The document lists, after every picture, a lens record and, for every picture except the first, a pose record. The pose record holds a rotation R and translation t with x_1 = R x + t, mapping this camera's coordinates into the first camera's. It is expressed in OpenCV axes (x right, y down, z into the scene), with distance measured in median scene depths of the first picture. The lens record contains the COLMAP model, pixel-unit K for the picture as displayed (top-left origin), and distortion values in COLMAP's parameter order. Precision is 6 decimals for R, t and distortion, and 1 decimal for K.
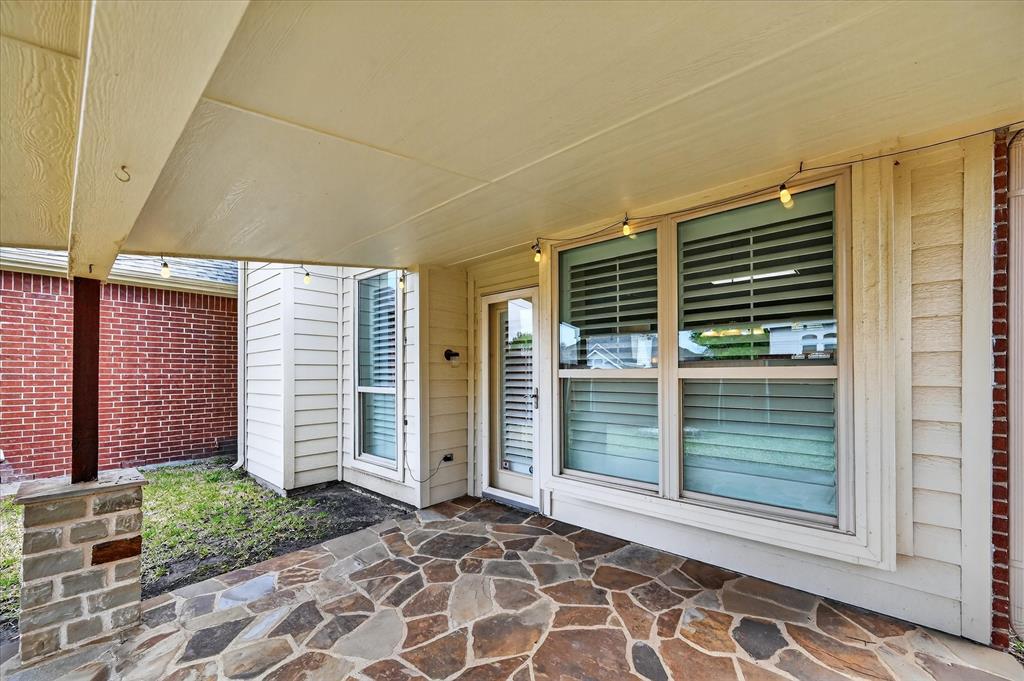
lens RADIAL K [[404.1, 0, 523.4], [0, 404.1, 372.8], [0, 0, 1]] dist [-0.000383, 0.000003]
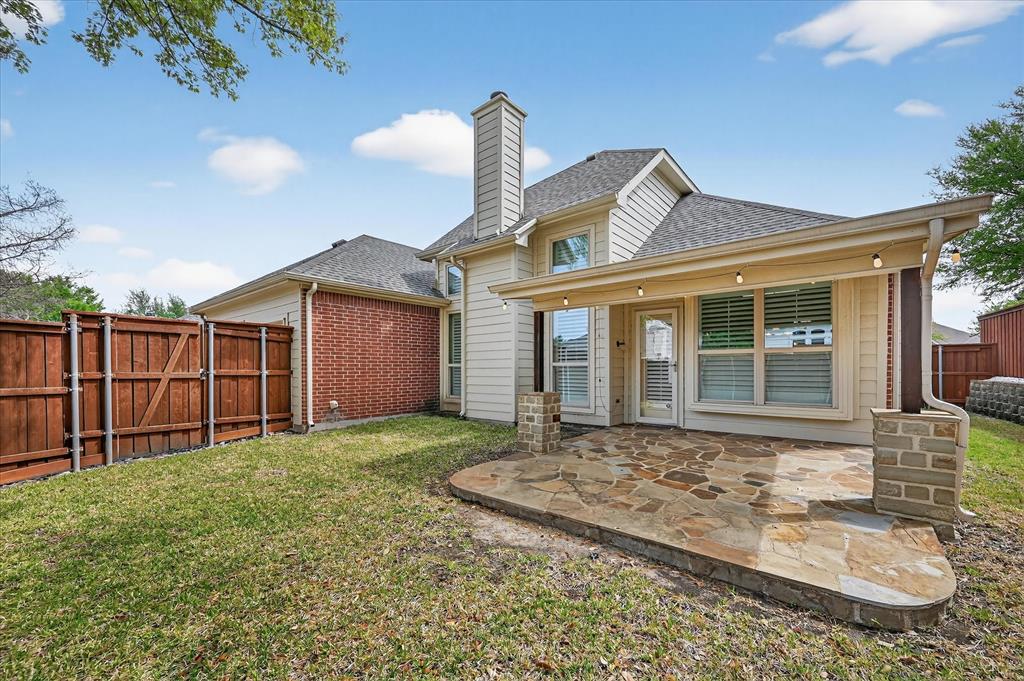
lens RADIAL K [[404.1, 0, 523.4], [0, 404.1, 372.8], [0, 0, 1]] dist [-0.000383, 0.000003]
pose [[0.999556, 0.002420, 0.029710, -0.978129], [-0.002910, 0.999860, 0.016476, 0.083664], [-0.029666, -0.016556, 0.999423, -1.173109]]
